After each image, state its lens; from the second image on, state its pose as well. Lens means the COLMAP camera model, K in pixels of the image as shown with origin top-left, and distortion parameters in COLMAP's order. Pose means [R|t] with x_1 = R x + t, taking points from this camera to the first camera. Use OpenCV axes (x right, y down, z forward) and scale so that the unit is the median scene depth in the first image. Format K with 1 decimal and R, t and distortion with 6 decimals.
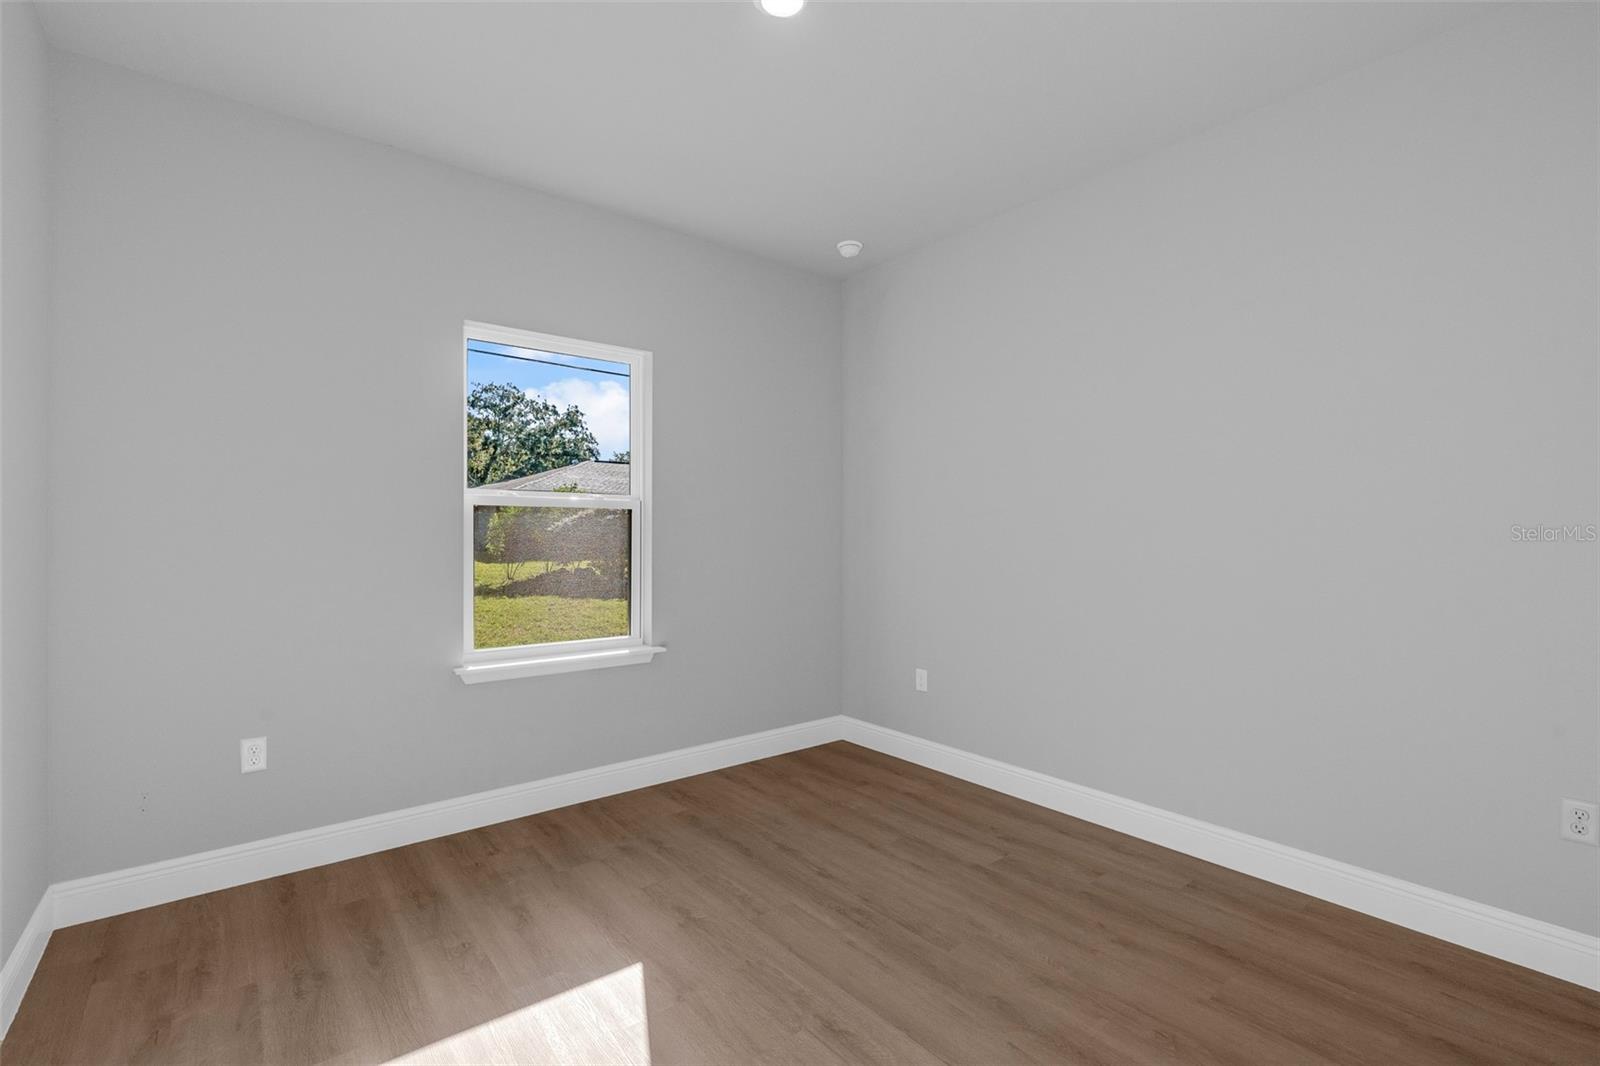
lens RADIAL K [[712.7, 0, 811.5], [0, 712.7, 533.6], [0, 0, 1]] dist [-0.005640, 0.001340]
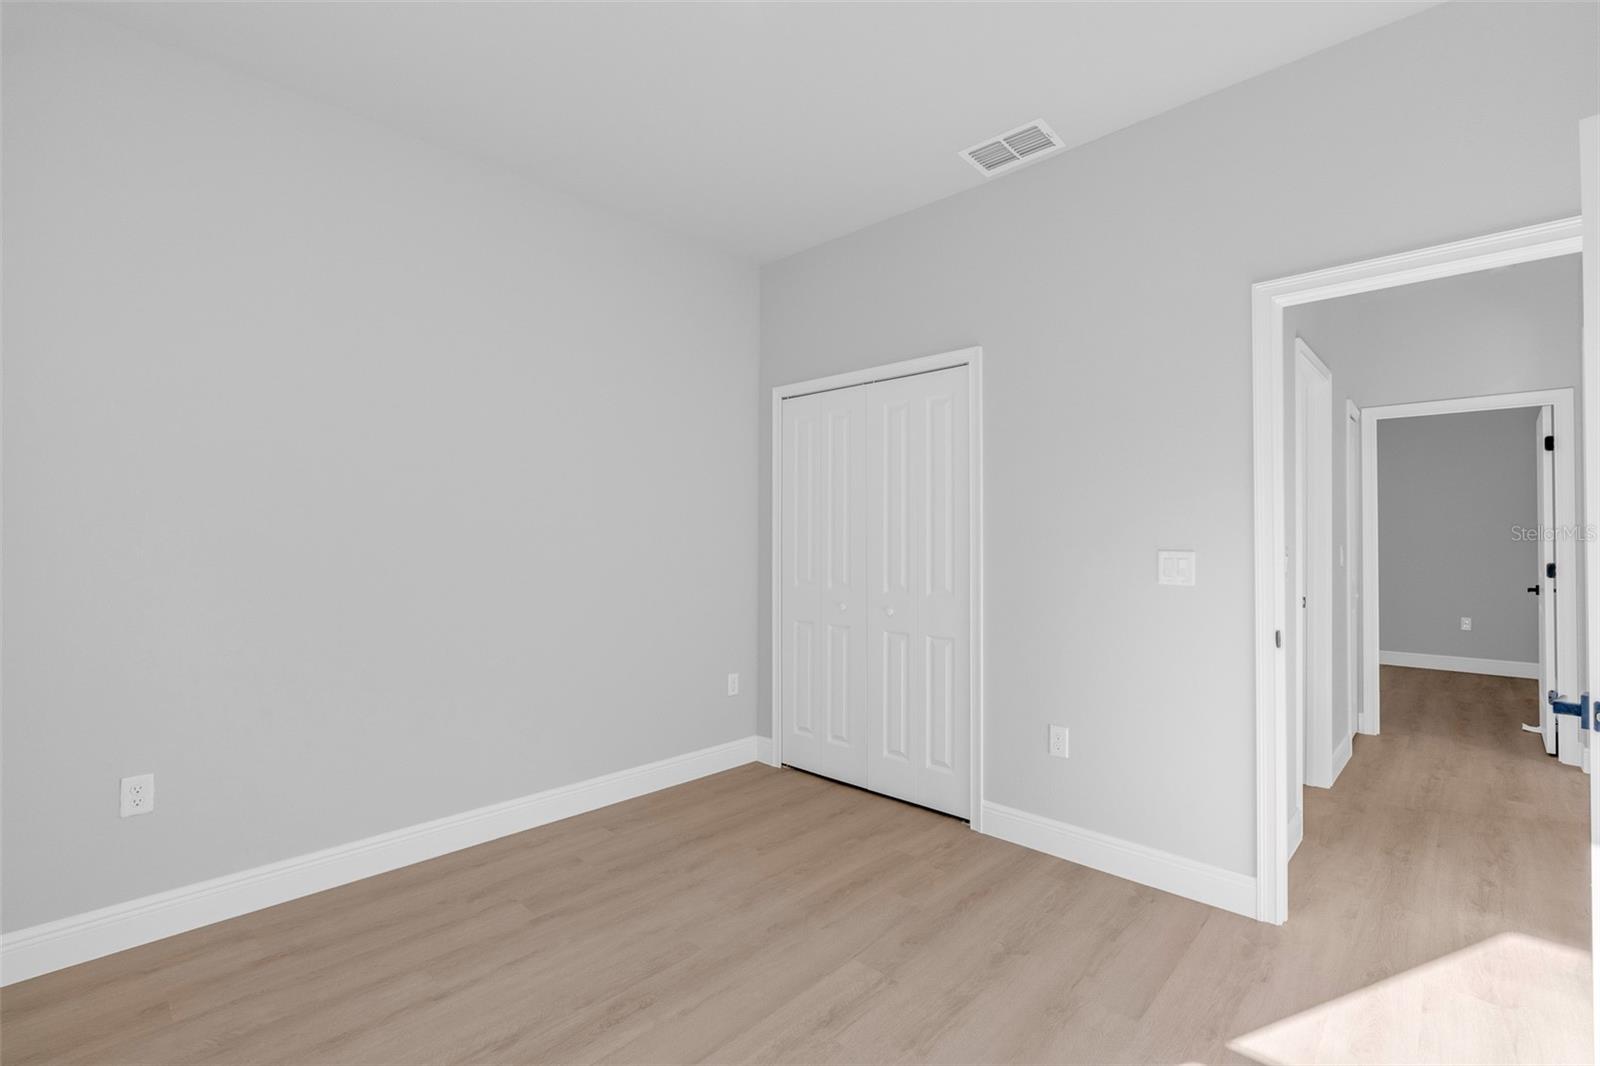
lens RADIAL K [[712.7, 0, 791.3], [0, 712.7, 533.4], [0, 0, 1]] dist [-0.005640, 0.001340]
pose [[-0.111433, 0.001611, 0.993771, -0.690952], [-0.009372, 0.999953, -0.002672, -0.008554], [-0.993728, -0.009611, -0.111413, 0.813803]]
